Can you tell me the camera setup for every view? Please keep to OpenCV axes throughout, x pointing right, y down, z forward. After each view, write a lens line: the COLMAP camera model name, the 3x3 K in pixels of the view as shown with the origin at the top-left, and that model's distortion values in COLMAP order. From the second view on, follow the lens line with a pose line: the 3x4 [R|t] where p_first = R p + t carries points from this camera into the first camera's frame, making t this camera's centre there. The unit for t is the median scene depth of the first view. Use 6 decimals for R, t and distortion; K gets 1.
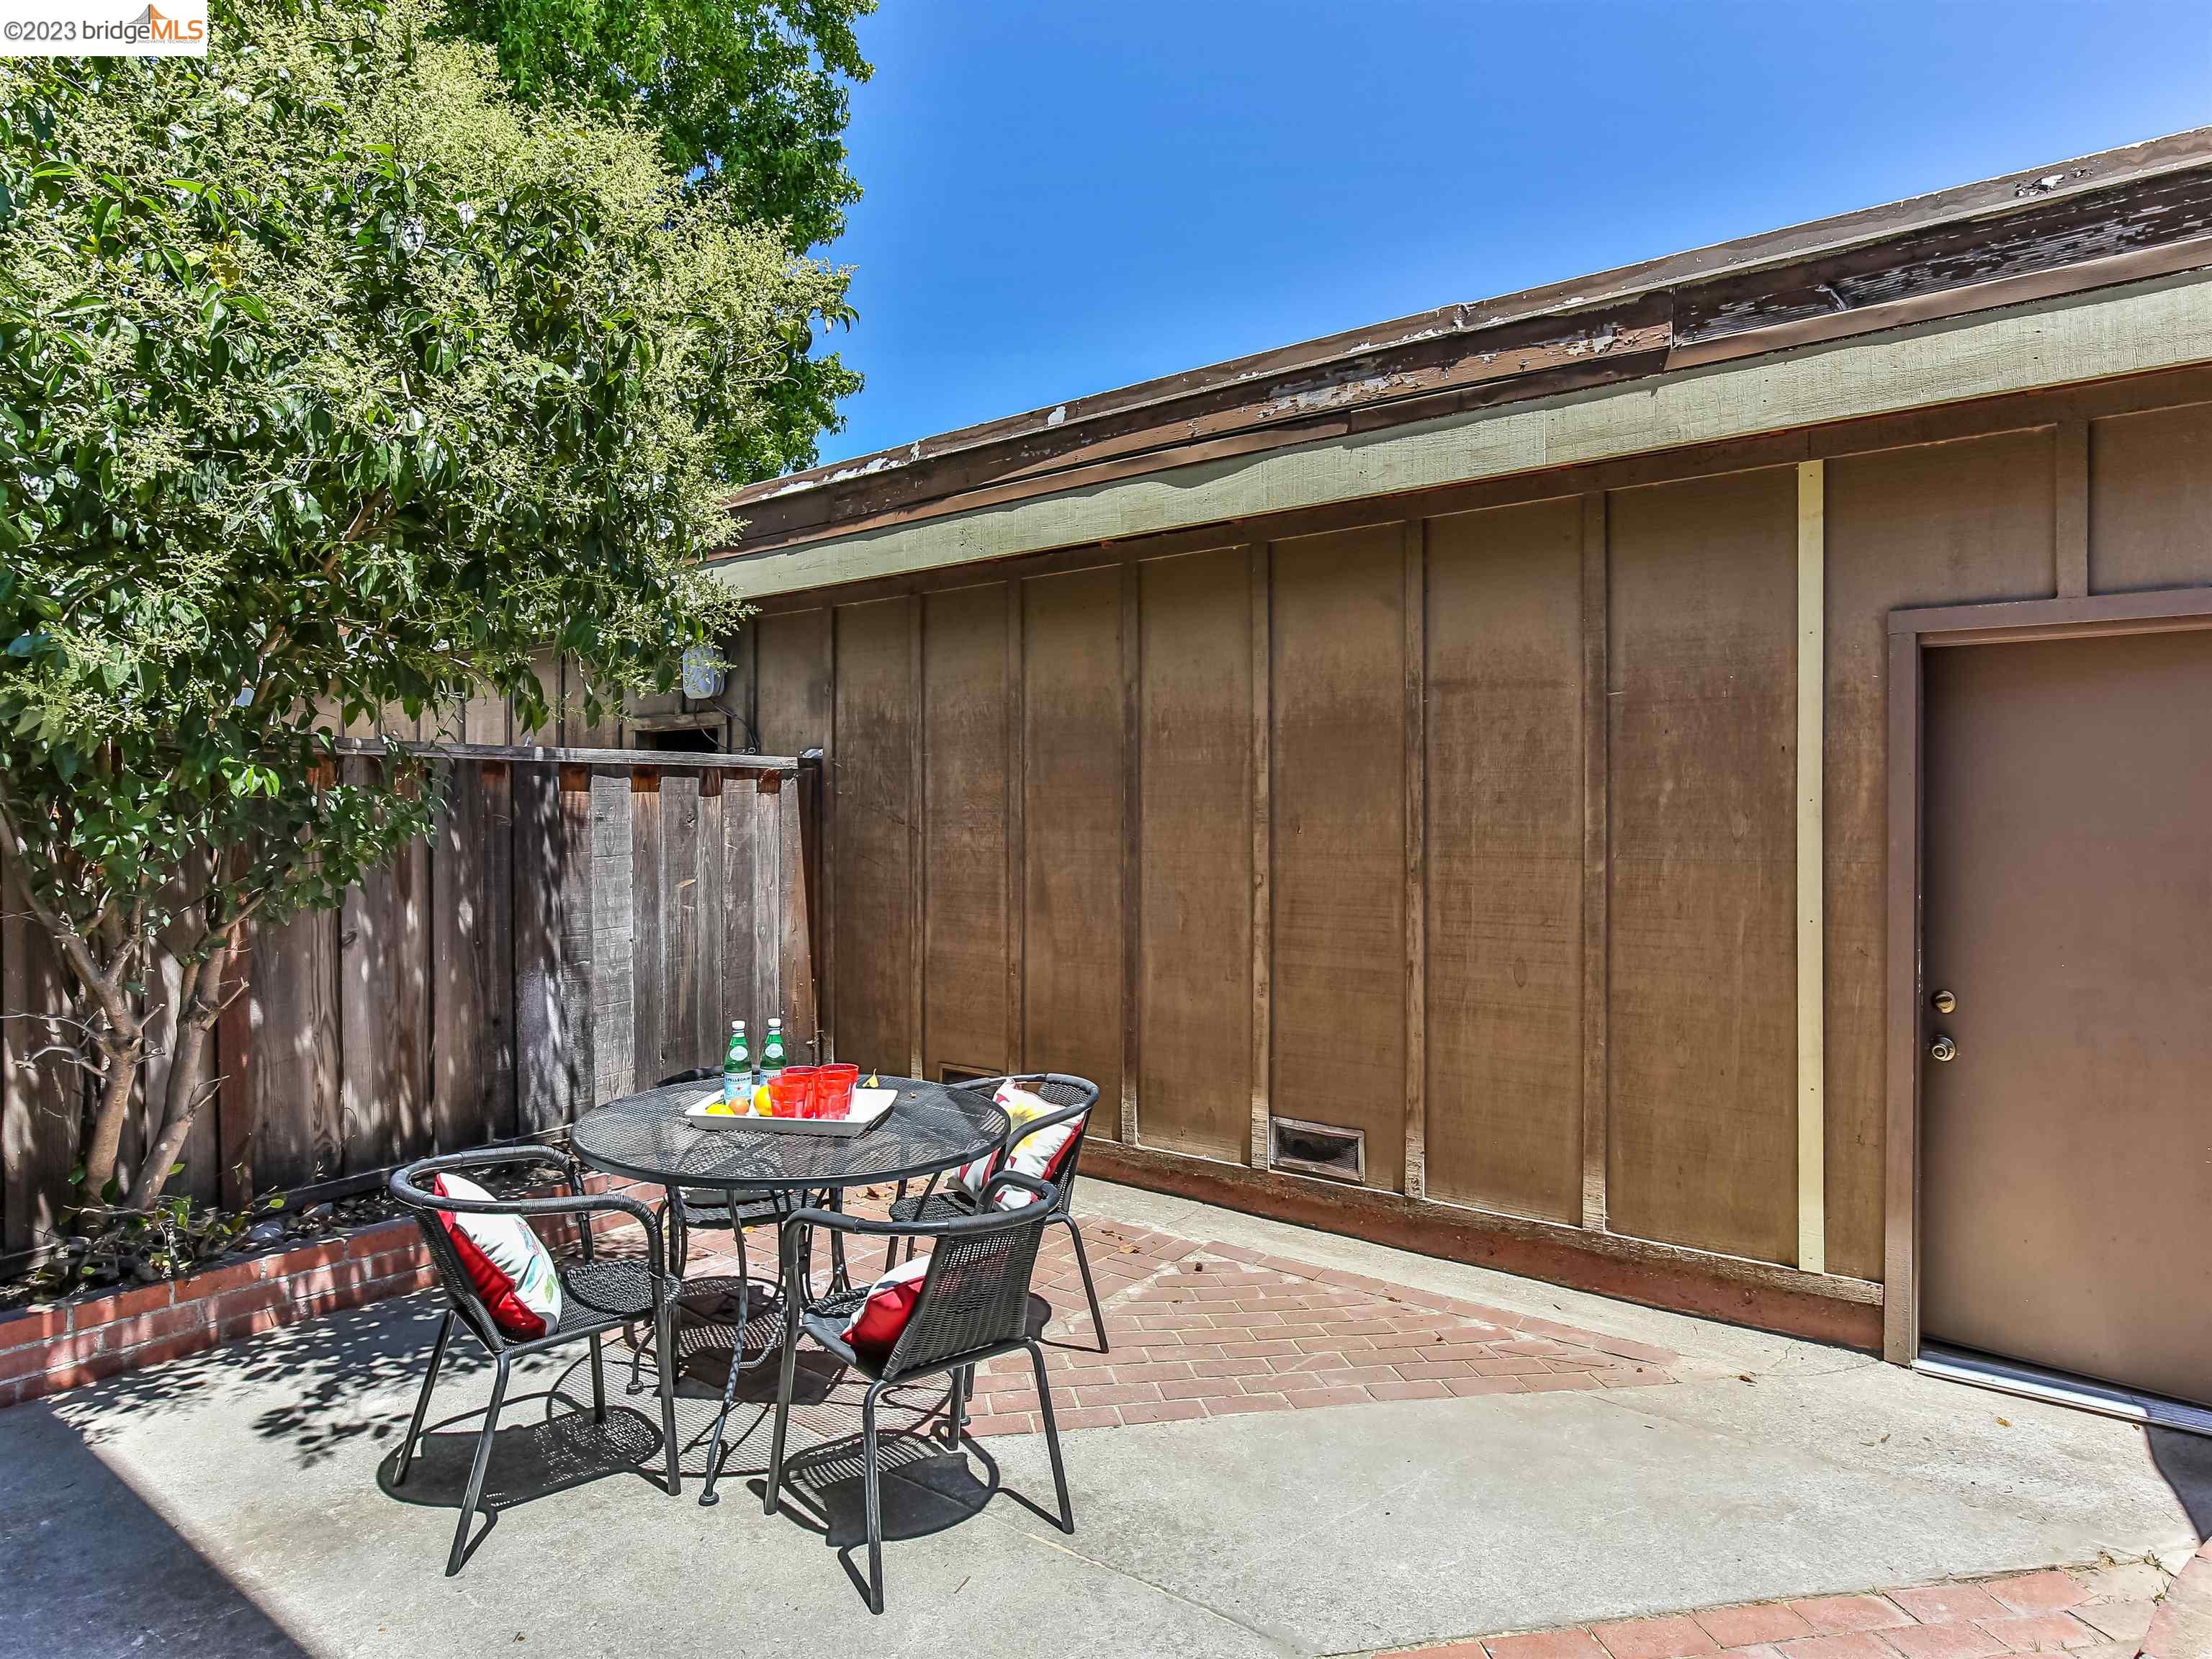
lens RADIAL K [[1230.8, 0, 1115.4], [0, 1230.8, 826.9], [0, 0, 1]] dist [-0.000316, 0.000294]
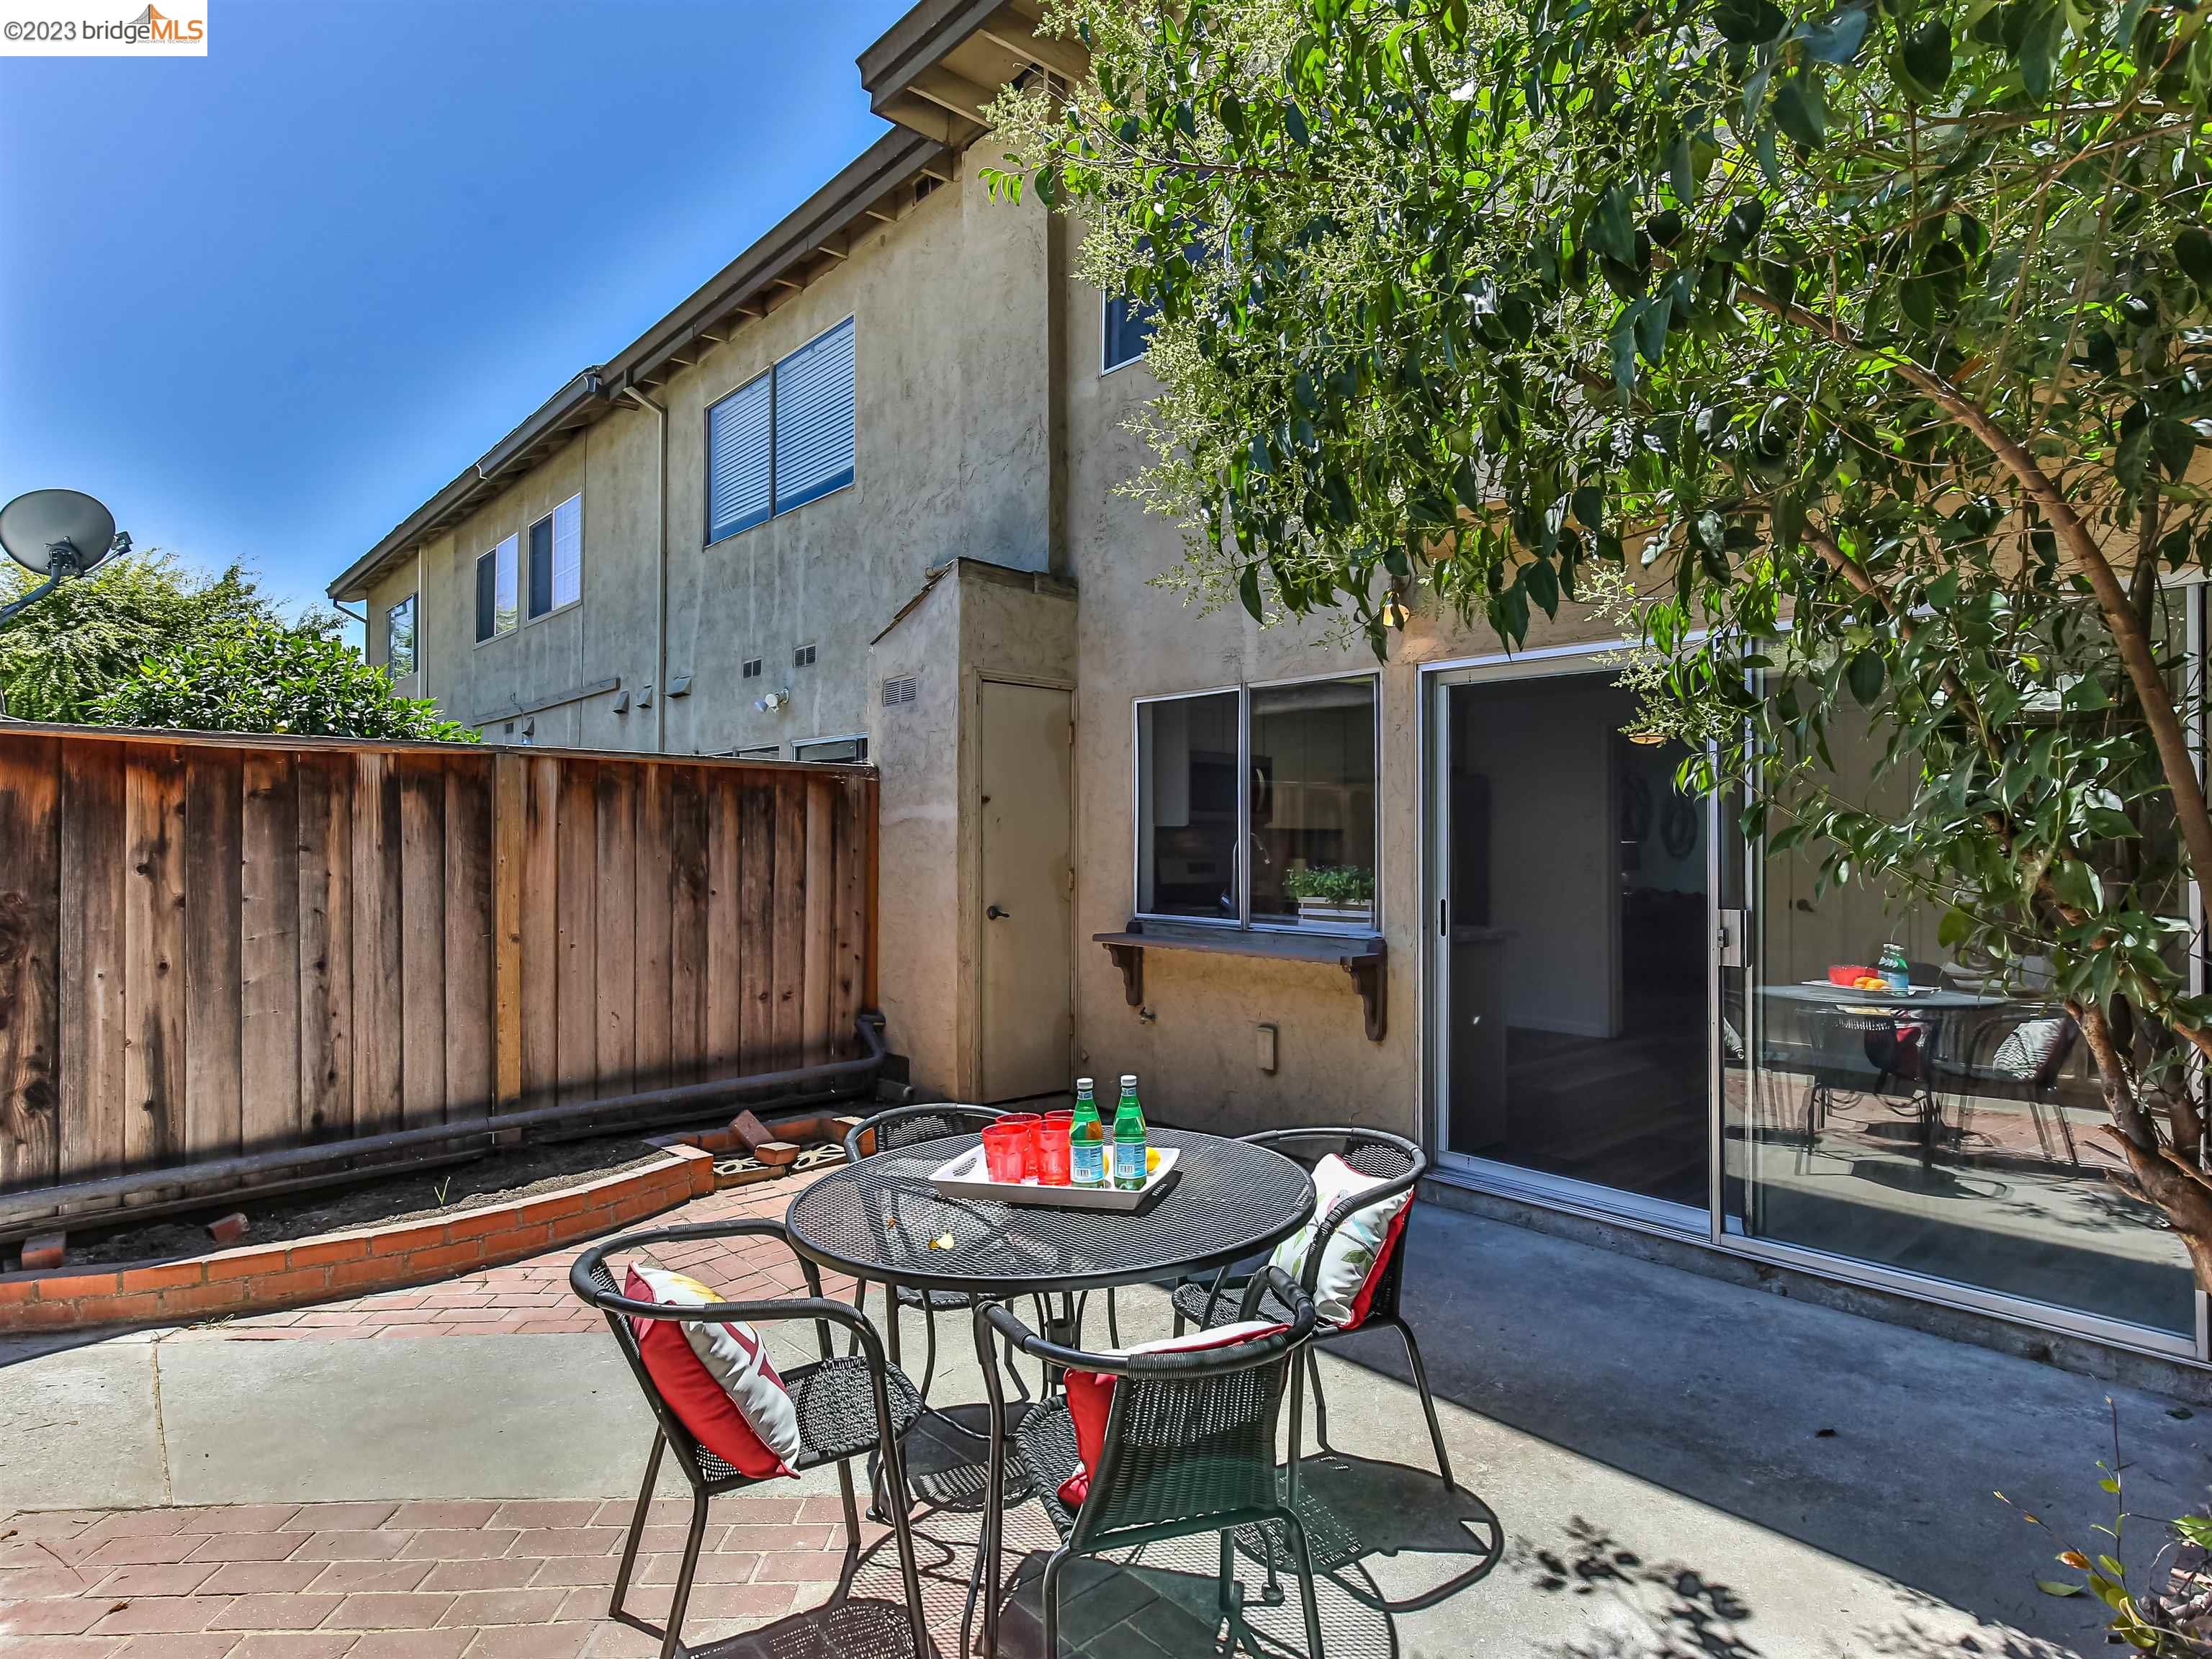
lens RADIAL K [[1230.8, 0, 1115.4], [0, 1230.8, 826.9], [0, 0, 1]] dist [-0.000316, 0.000294]
pose [[-0.975865, 0.002473, 0.218361, -0.305576], [0.003072, 0.999992, 0.002403, -0.000874], [-0.218354, 0.003016, -0.975865, 1.150050]]
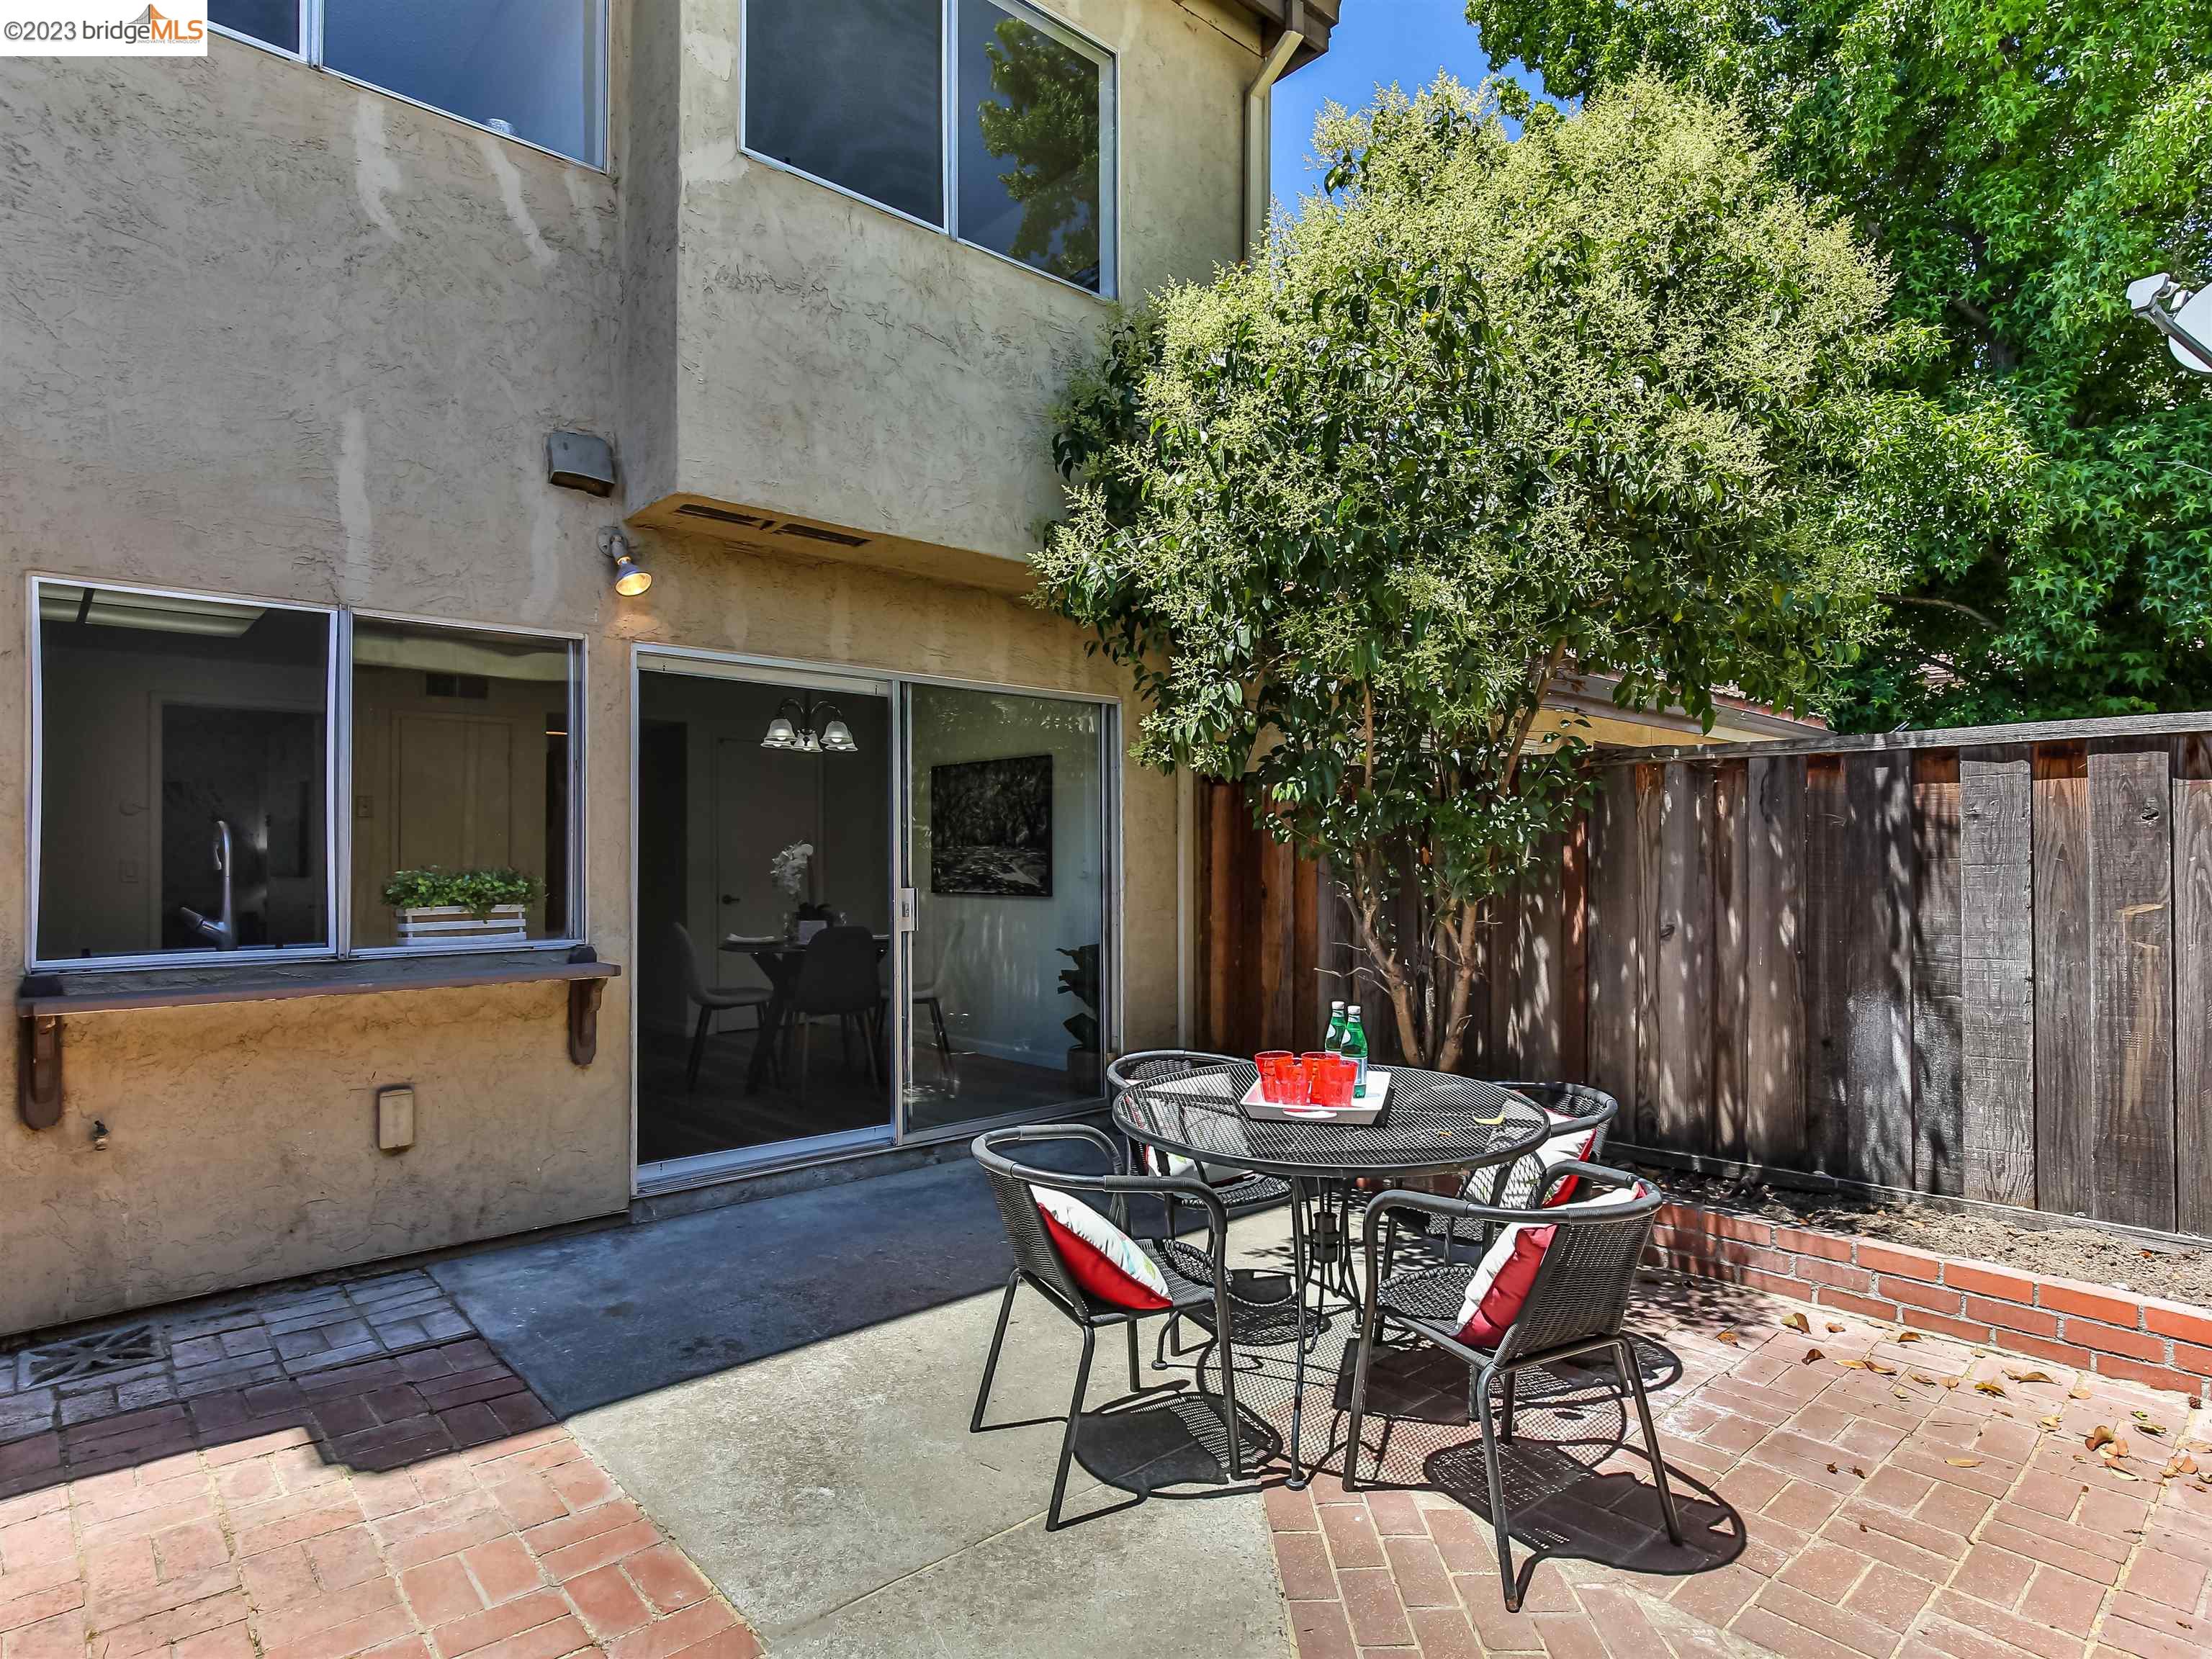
lens RADIAL K [[1230.8, 0, 1115.4], [0, 1230.8, 826.9], [0, 0, 1]] dist [-0.000316, 0.000294]
pose [[-0.204061, -0.018999, -0.978774, 0.487239], [-0.009684, 0.999802, -0.017388, 0.020116], [0.978910, 0.005931, -0.204204, 0.669694]]
